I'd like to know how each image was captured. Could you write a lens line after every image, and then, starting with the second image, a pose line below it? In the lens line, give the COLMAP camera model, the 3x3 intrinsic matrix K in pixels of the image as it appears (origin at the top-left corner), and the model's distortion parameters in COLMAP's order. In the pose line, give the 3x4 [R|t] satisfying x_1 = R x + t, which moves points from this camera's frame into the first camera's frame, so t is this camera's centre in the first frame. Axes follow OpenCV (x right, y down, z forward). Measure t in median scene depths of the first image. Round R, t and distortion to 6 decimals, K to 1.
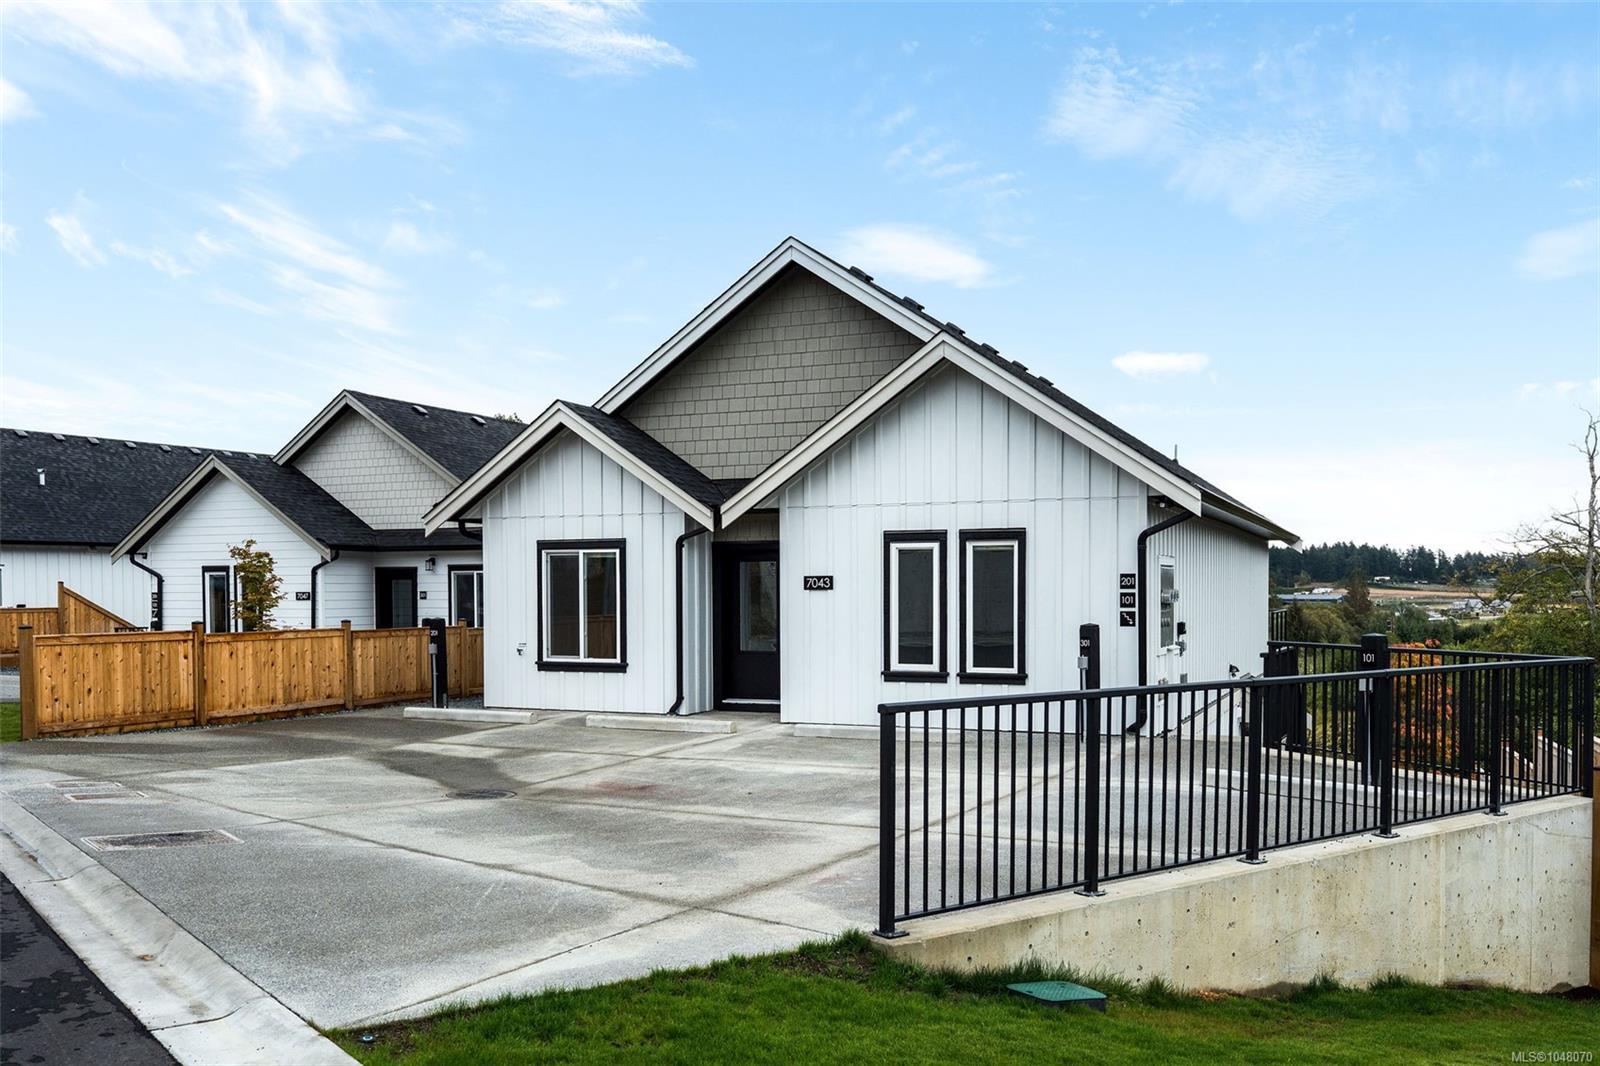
lens RADIAL K [[1342.2, 0, 800.0], [0, 1342.2, 533.0], [0, 0, 1]] dist [0.003904, 0.002702]
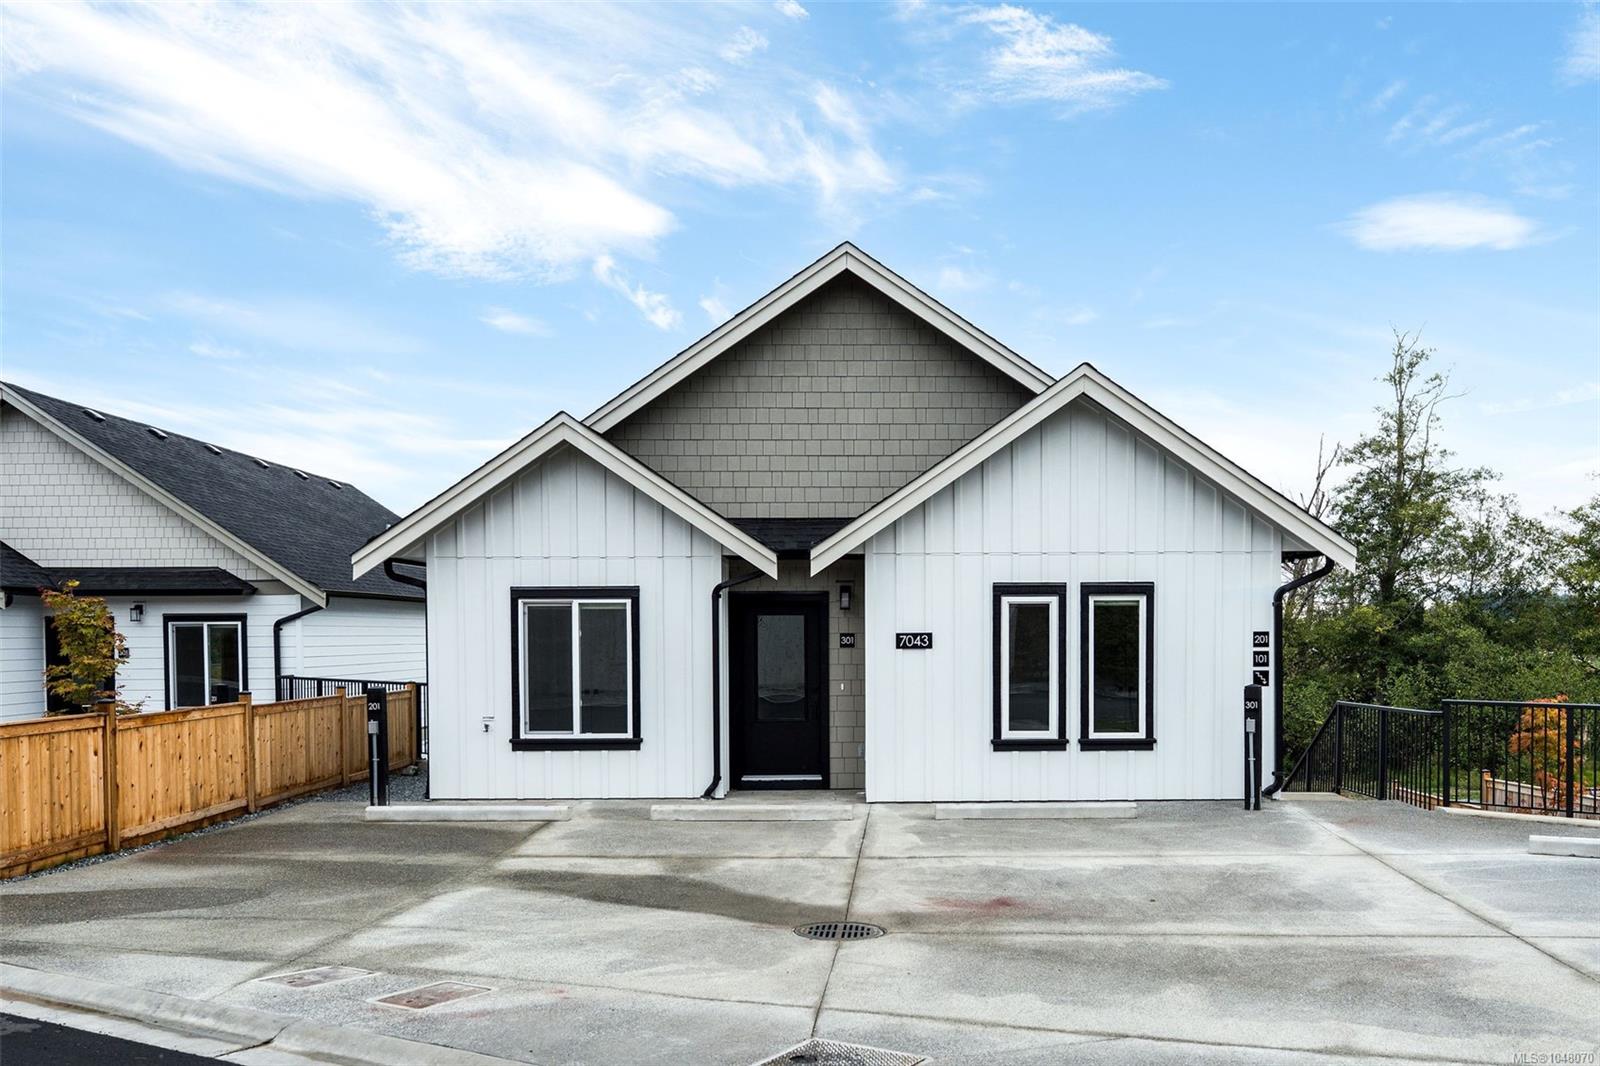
lens RADIAL K [[1309.1, 0, 800.0], [0, 1309.1, 596.9], [0, 0, 1]] dist [0.003435, -0.003282]
pose [[0.912813, 0.011025, 0.408228, -0.394707], [-0.015621, 0.999847, 0.007928, 0.002924], [-0.408078, -0.013613, 0.912846, 0.247508]]
